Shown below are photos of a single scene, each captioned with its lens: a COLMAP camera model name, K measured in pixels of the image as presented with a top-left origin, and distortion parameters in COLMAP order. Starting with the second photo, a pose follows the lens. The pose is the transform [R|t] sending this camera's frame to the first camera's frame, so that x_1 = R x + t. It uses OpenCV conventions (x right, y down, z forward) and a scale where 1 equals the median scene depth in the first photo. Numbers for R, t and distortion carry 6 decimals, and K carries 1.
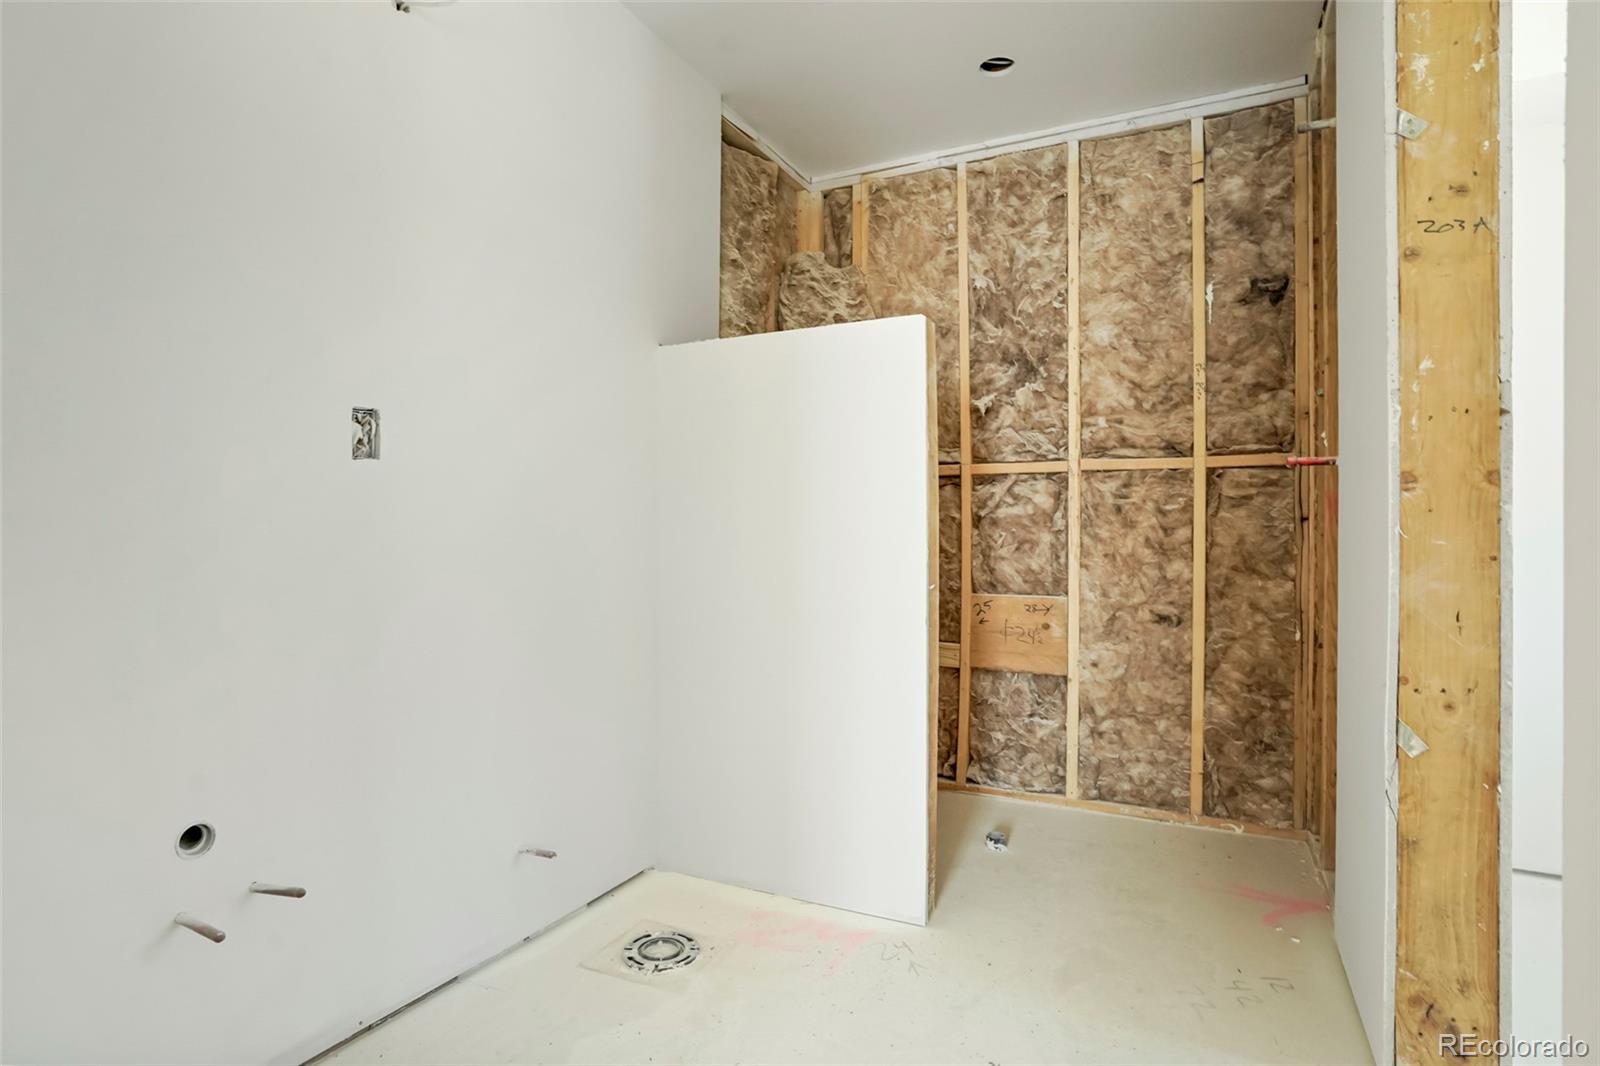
lens RADIAL K [[800.0, 0, 812.9], [0, 800.0, 553.7], [0, 0, 1]] dist [-0.063408, 0.027122]
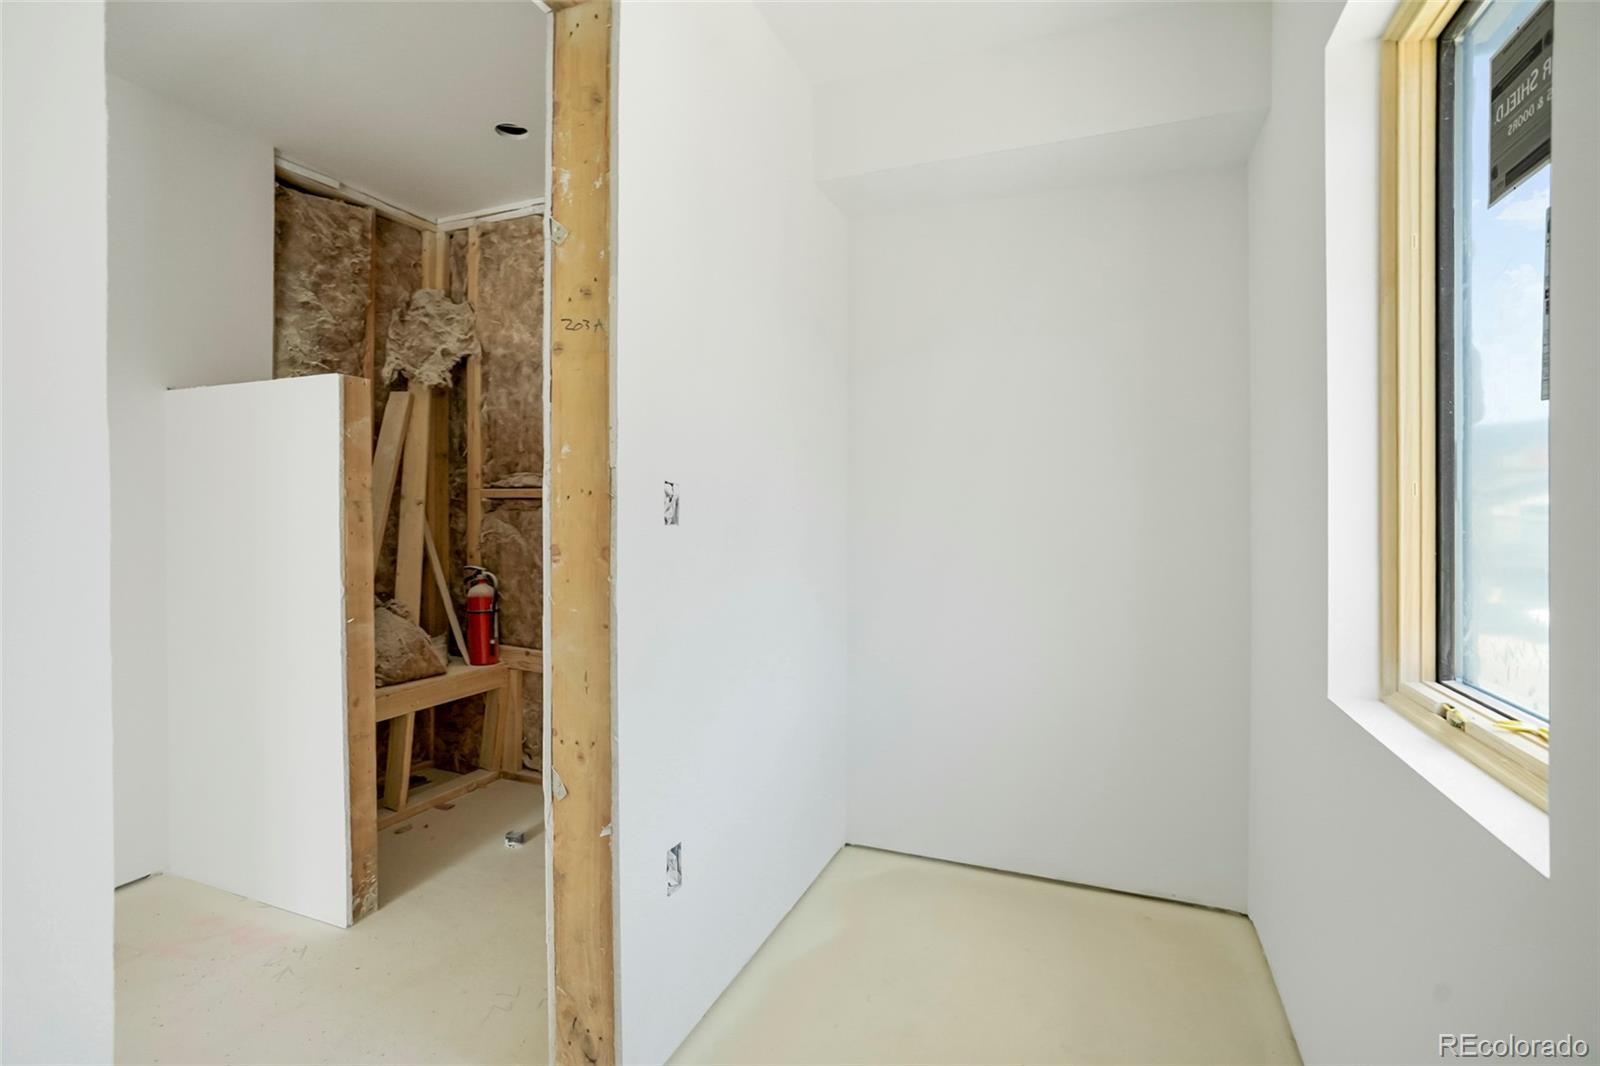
lens RADIAL K [[737.1, 0, 817.3], [0, 737.1, 533.2], [0, 0, 1]] dist [-0.059885, 0.027621]
pose [[0.996369, 0.000091, 0.085144, 0.504387], [-0.000700, 0.999974, 0.007127, -0.062676], [-0.085141, -0.007160, 0.996343, -0.034766]]
